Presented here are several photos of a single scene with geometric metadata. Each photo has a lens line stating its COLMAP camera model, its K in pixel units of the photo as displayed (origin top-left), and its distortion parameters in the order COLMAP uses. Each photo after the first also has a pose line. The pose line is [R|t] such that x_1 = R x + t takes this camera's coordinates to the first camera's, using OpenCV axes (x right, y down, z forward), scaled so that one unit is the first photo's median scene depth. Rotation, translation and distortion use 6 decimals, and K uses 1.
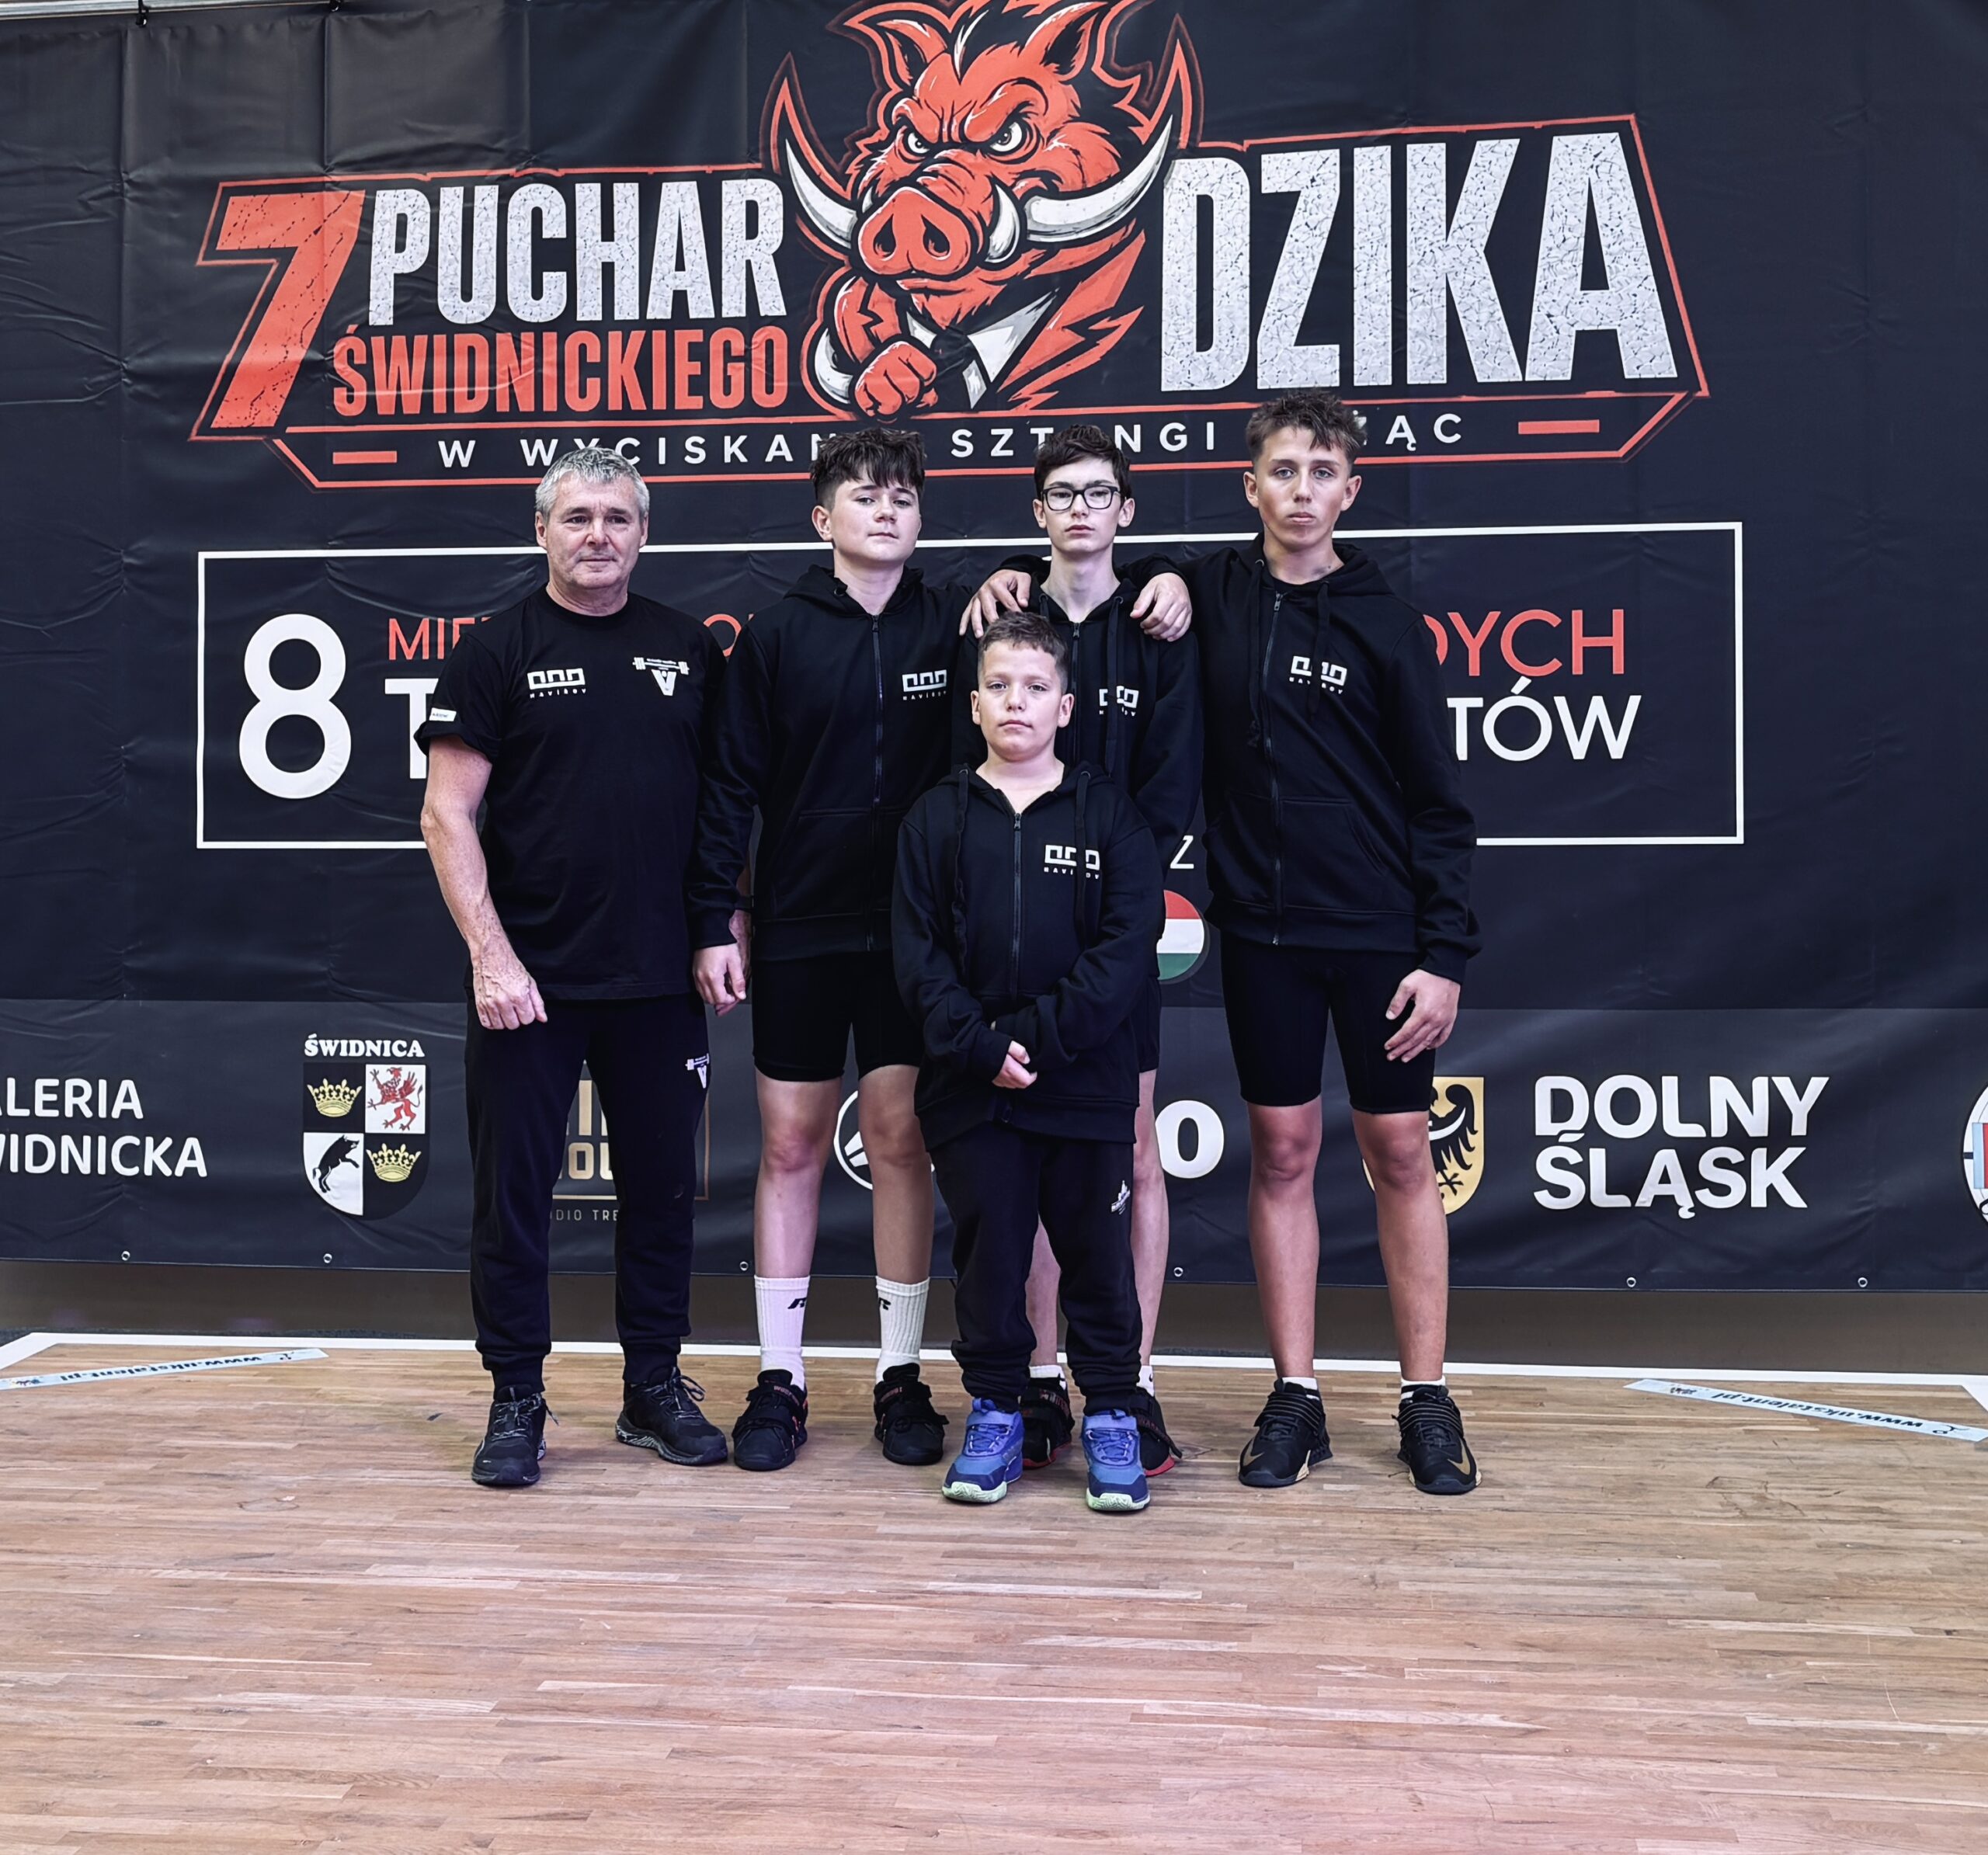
lens RADIAL K [[2887.2, 0, 920.0], [0, 2887.2, 692.3], [0, 0, 1]] dist [0.244842, -0.946935]
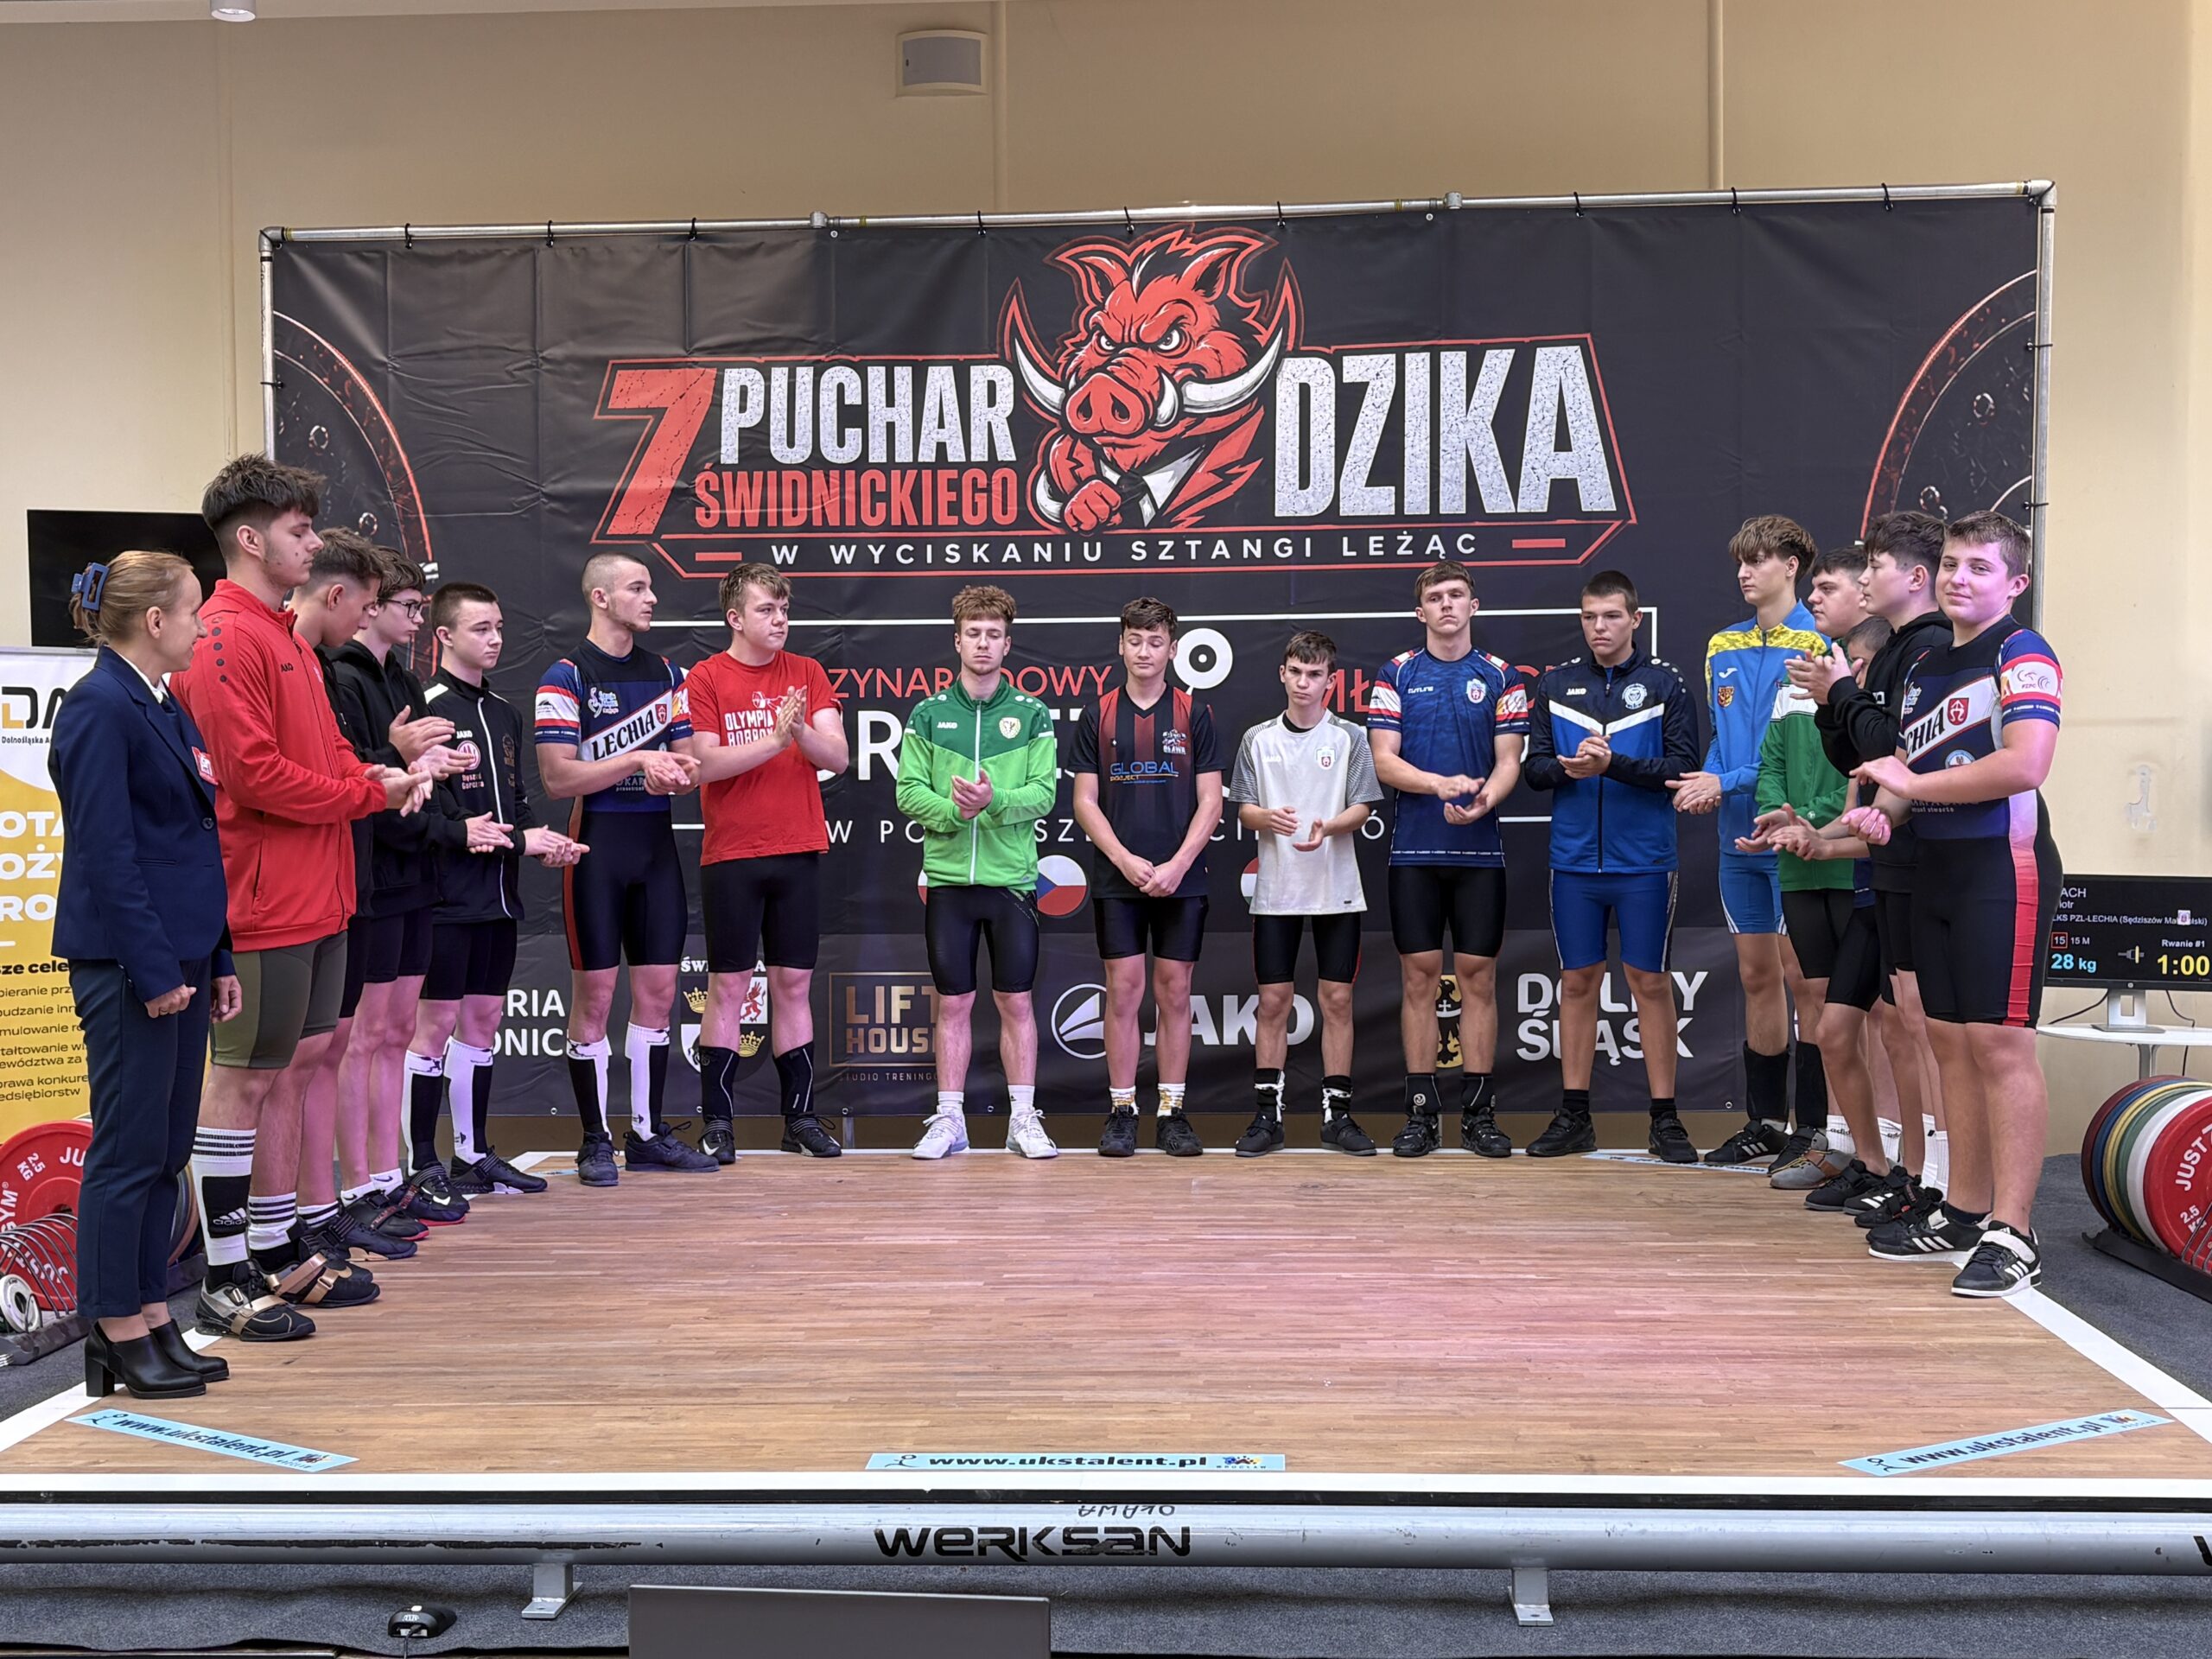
lens RADIAL K [[2718.1, 0, 1113.9], [0, 2718.1, 863.8], [0, 0, 1]] dist [0.244549, -0.921669]
pose [[0.995941, -0.005086, 0.089862, -0.120603], [0.000349, 0.998613, 0.052652, -0.000389], [-0.090005, -0.052406, 0.994562, -0.373422]]
